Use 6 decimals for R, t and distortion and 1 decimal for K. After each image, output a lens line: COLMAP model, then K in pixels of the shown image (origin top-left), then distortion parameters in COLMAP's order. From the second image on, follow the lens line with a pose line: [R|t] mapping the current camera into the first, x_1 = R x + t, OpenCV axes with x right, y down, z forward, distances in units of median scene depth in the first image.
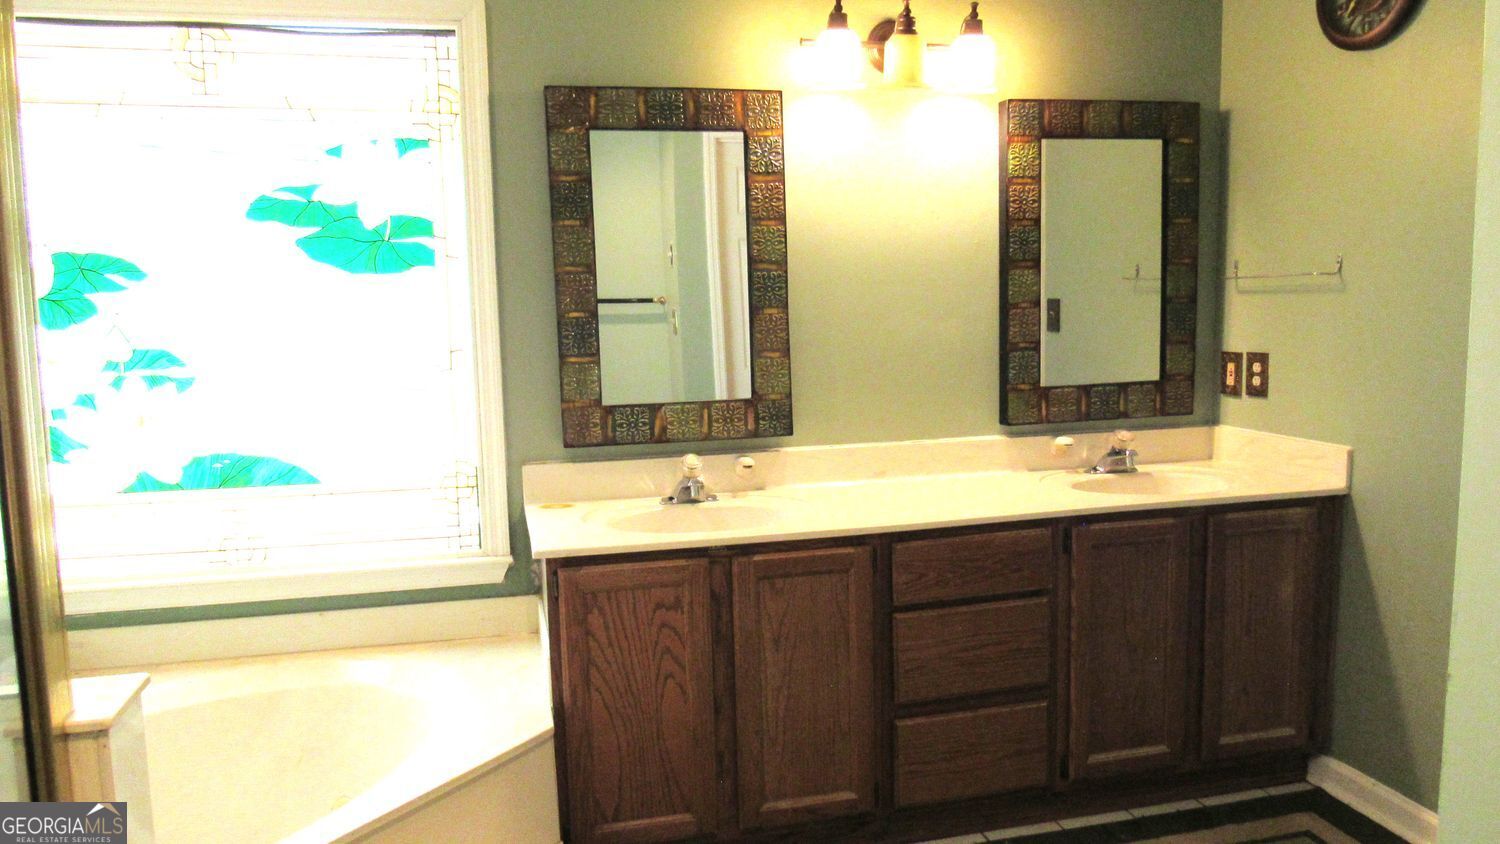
lens RADIAL K [[1079.2, 0, 749.2], [0, 1079.2, 412.5], [0, 0, 1]] dist [-0.001494, 0.001791]
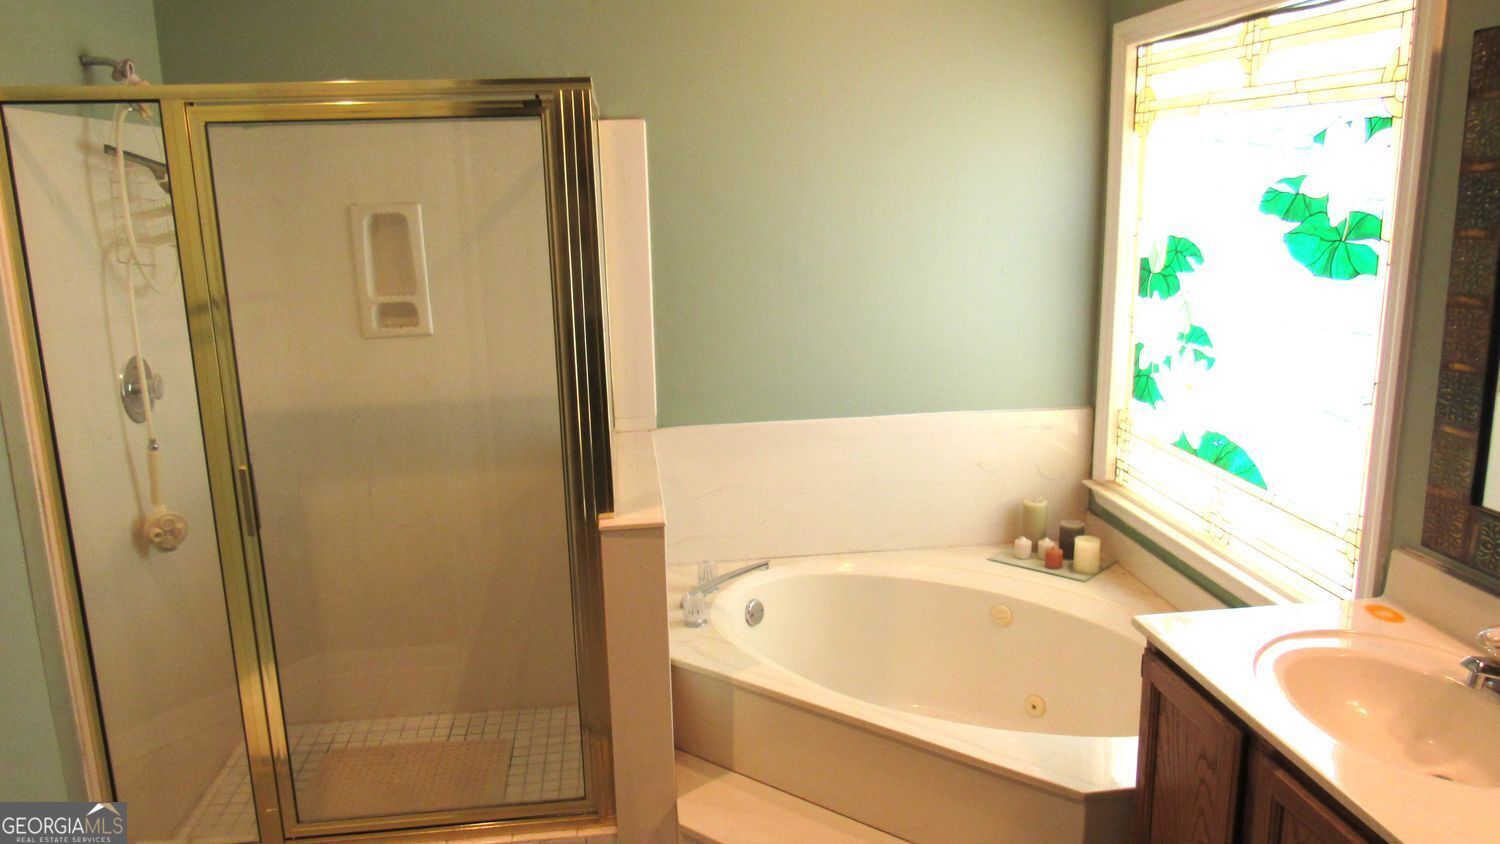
lens RADIAL K [[1079.2, 0, 749.1], [0, 1079.2, 428.2], [0, 0, 1]] dist [-0.001494, 0.001791]
pose [[-0.106665, 0.239631, -0.964987, 0.577543], [-0.100020, 0.963015, 0.250197, -0.185662], [0.989252, 0.123205, -0.078752, 0.631002]]
